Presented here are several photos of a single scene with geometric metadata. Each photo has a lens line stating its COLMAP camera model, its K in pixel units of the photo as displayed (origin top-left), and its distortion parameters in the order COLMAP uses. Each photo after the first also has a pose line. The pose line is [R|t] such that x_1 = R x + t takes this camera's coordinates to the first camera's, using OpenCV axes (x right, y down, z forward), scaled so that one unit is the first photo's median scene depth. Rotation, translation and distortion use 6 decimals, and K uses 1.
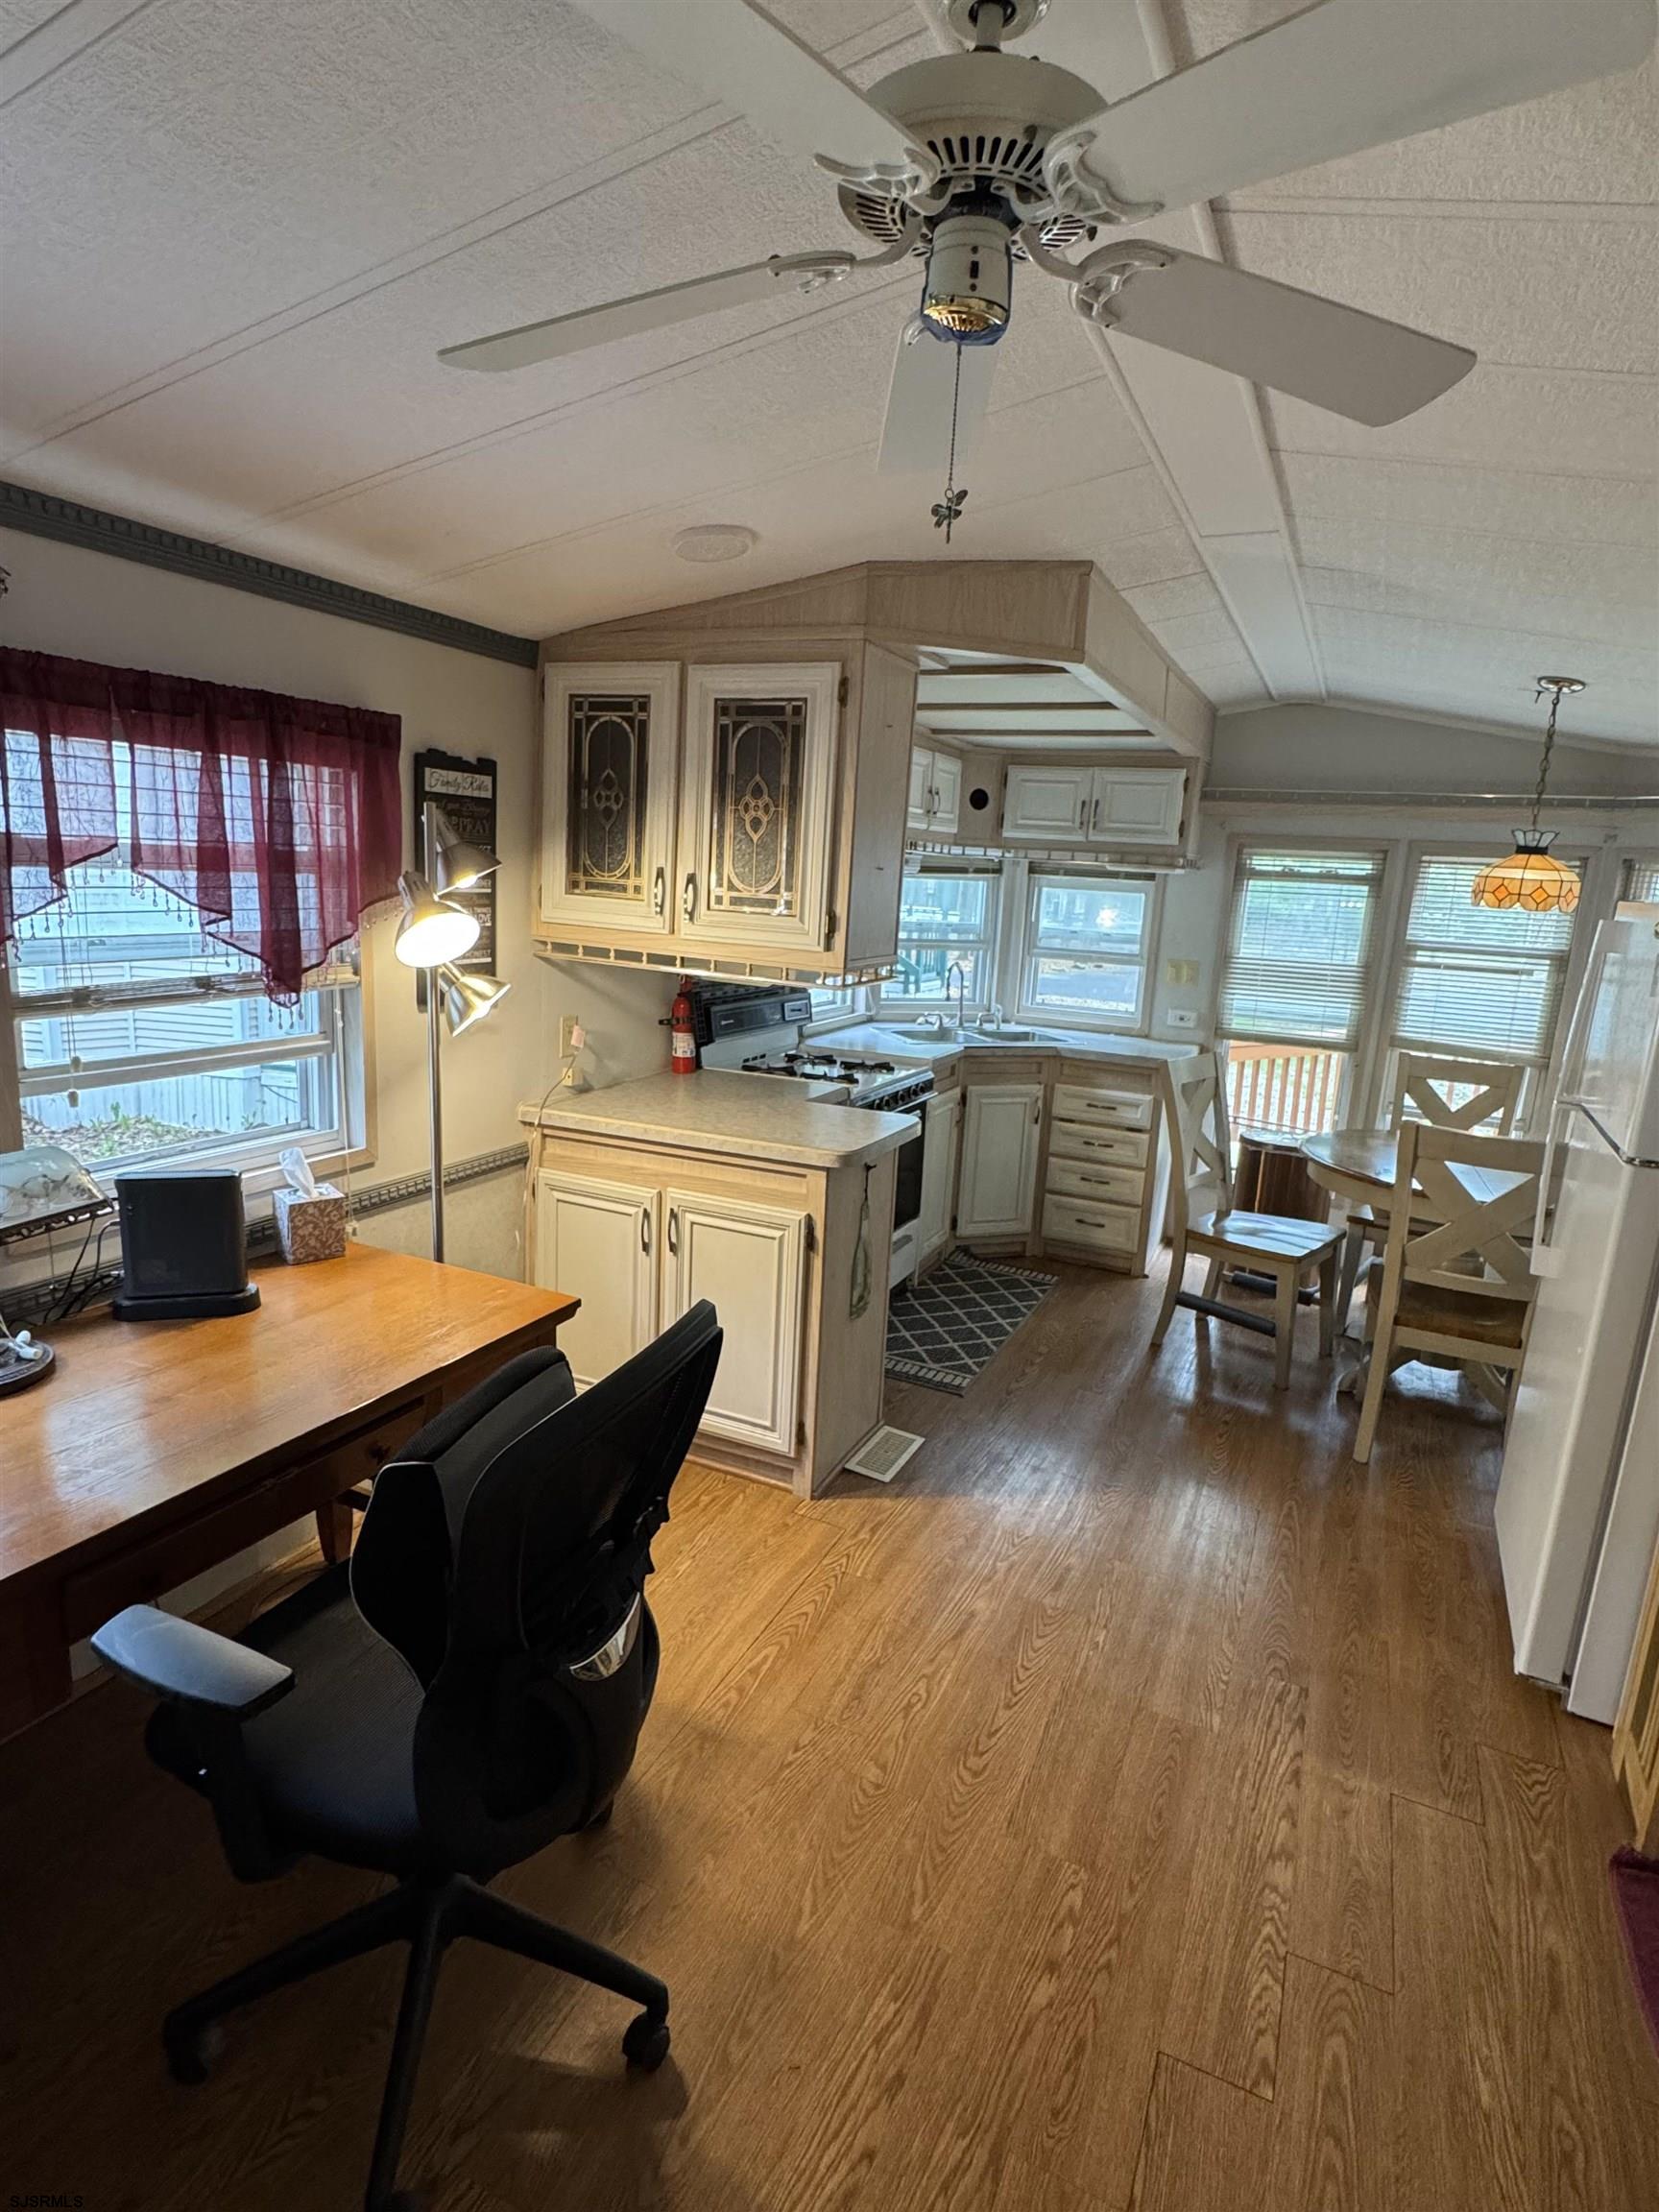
lens RADIAL K [[1173.8, 0, 828.6], [0, 1173.8, 1111.1], [0, 0, 1]] dist [0.001349, -0.000681]
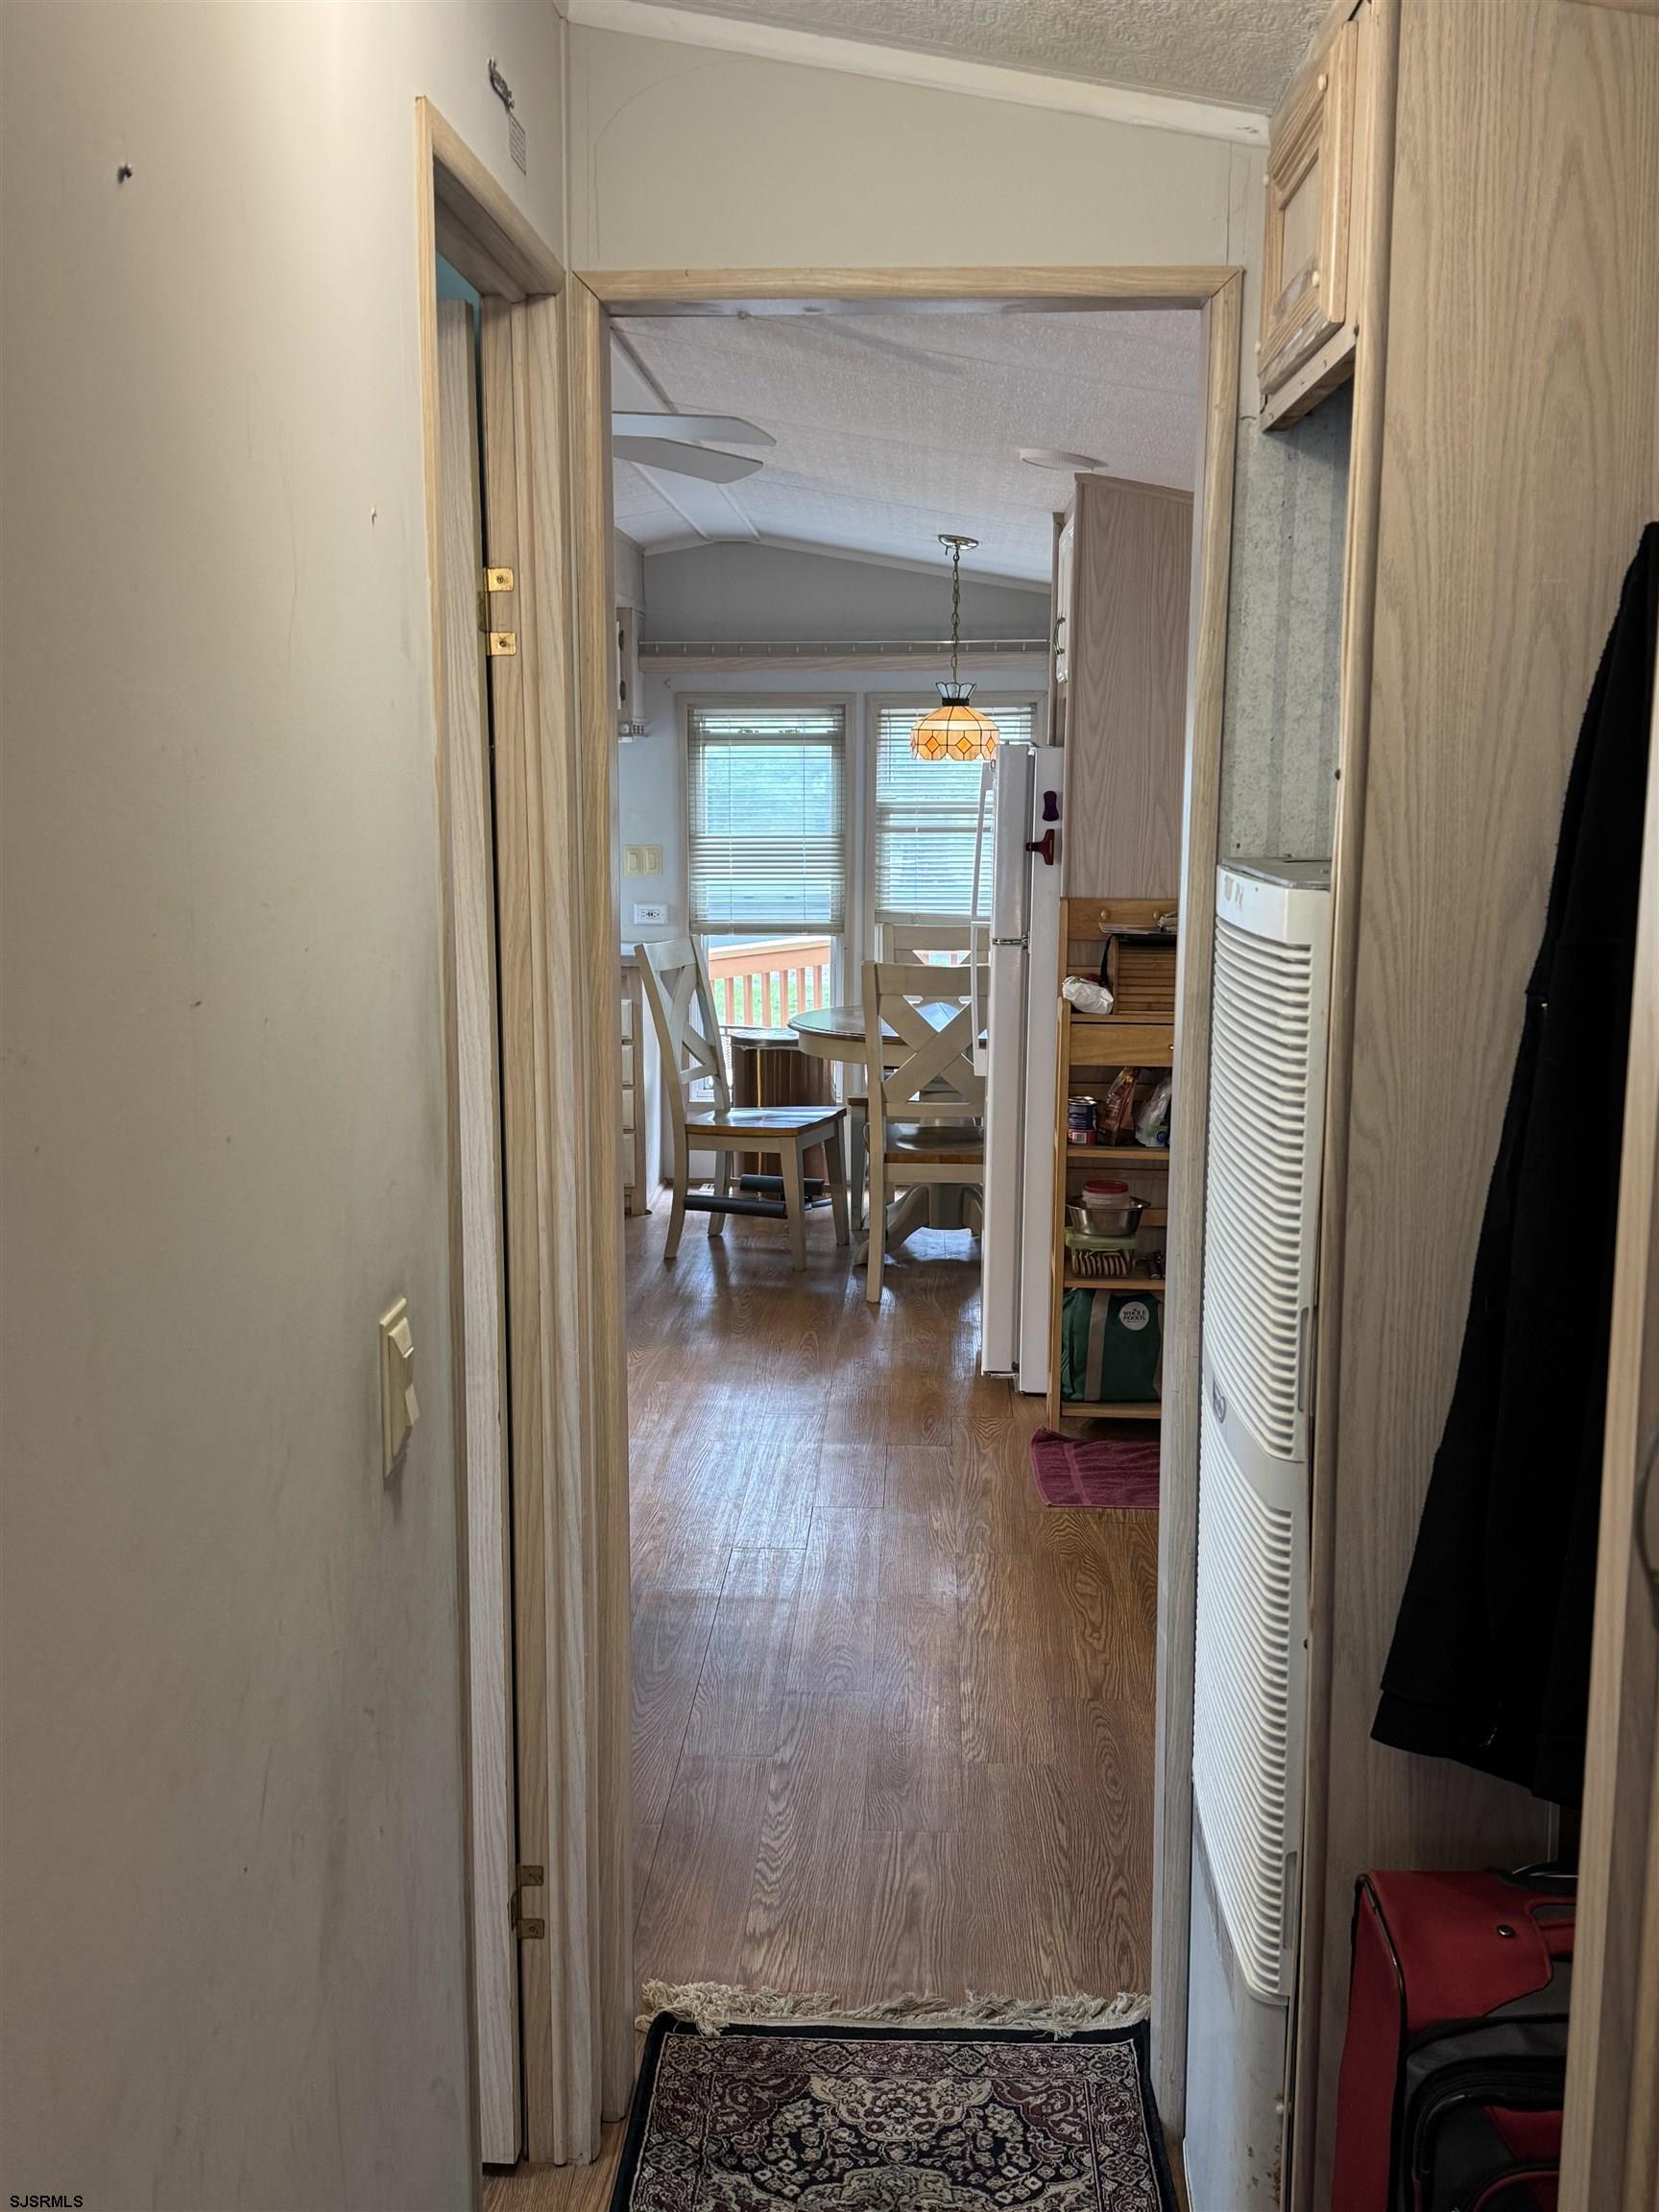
lens RADIAL K [[2235.4, 0, 822.4], [0, 2235.4, 1215.3], [0, 0, 1]] dist [0.045061, 0.000000]
pose [[0.926809, -0.125253, 0.354031, -0.196877], [0.124698, 0.991893, 0.024479, 0.121620], [-0.354226, 0.021459, 0.934913, -0.590538]]
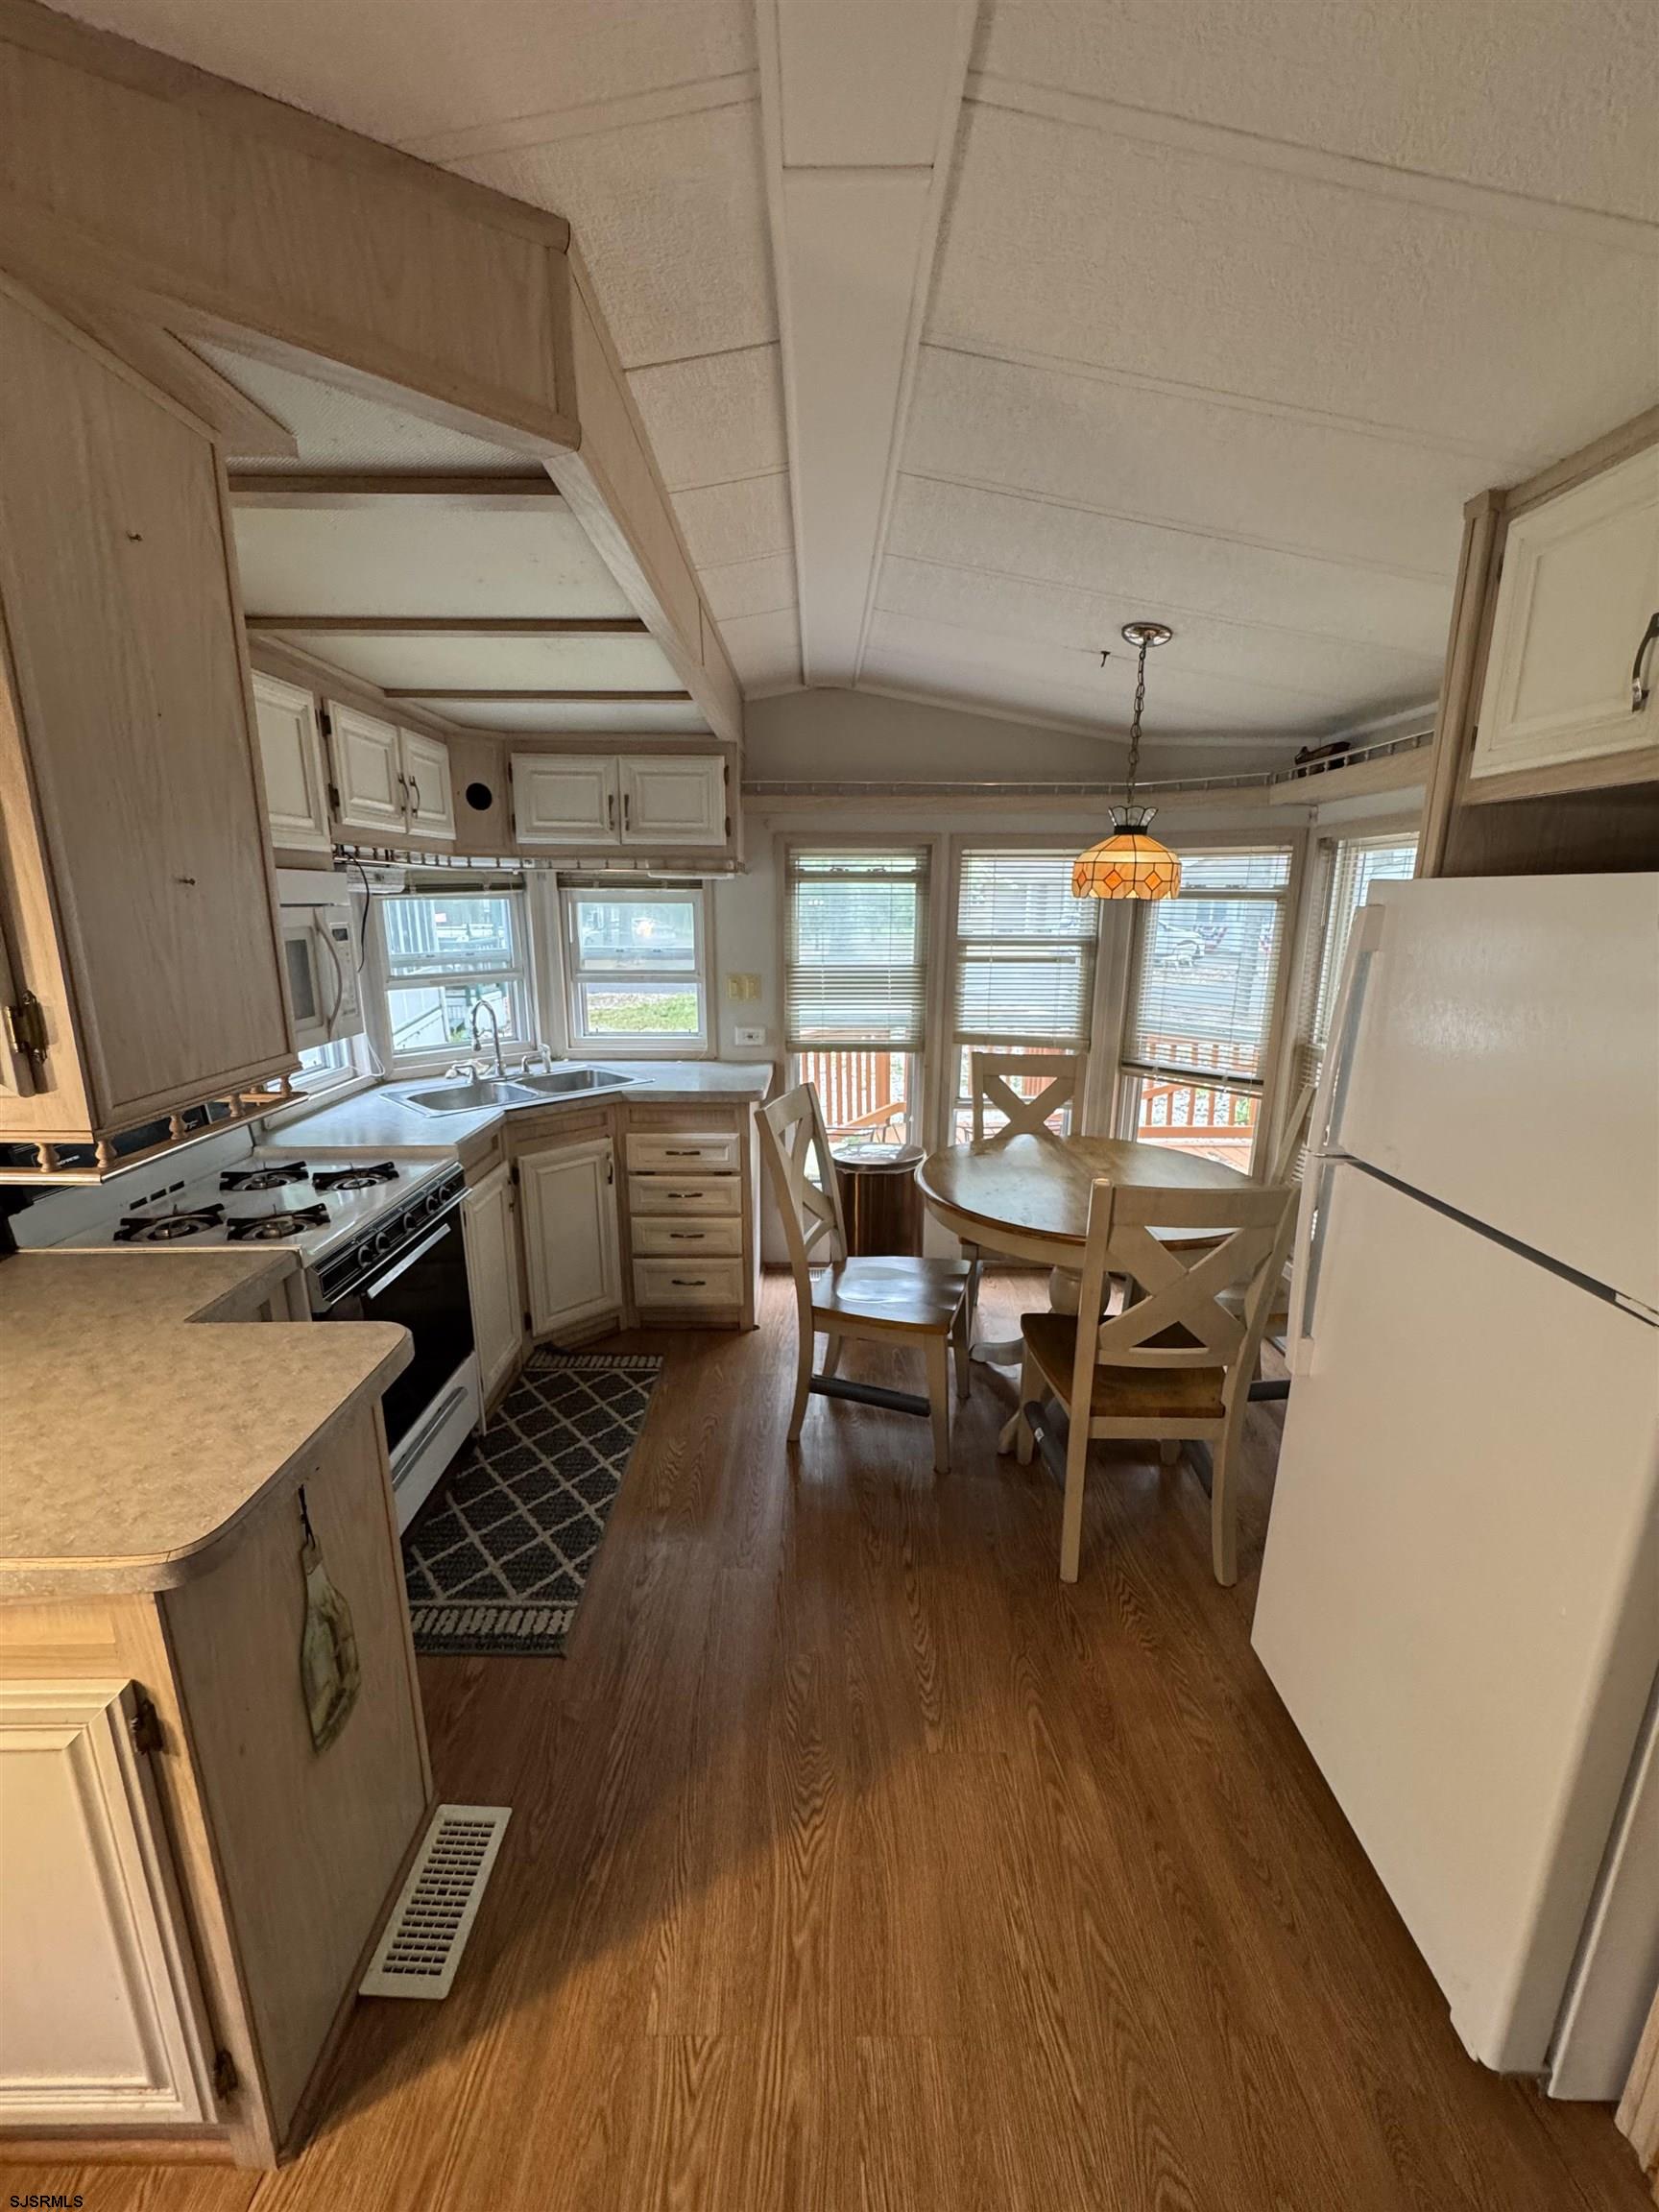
lens RADIAL K [[882.5, 0, 824.8], [0, 882.5, 1103.8], [0, 0, 1]] dist [-0.001825, -0.000123]
pose [[0.903779, -0.146656, 0.402090, 0.070687], [0.131178, 0.989164, 0.065932, -0.069303], [-0.407402, -0.006843, 0.913223, 0.364438]]
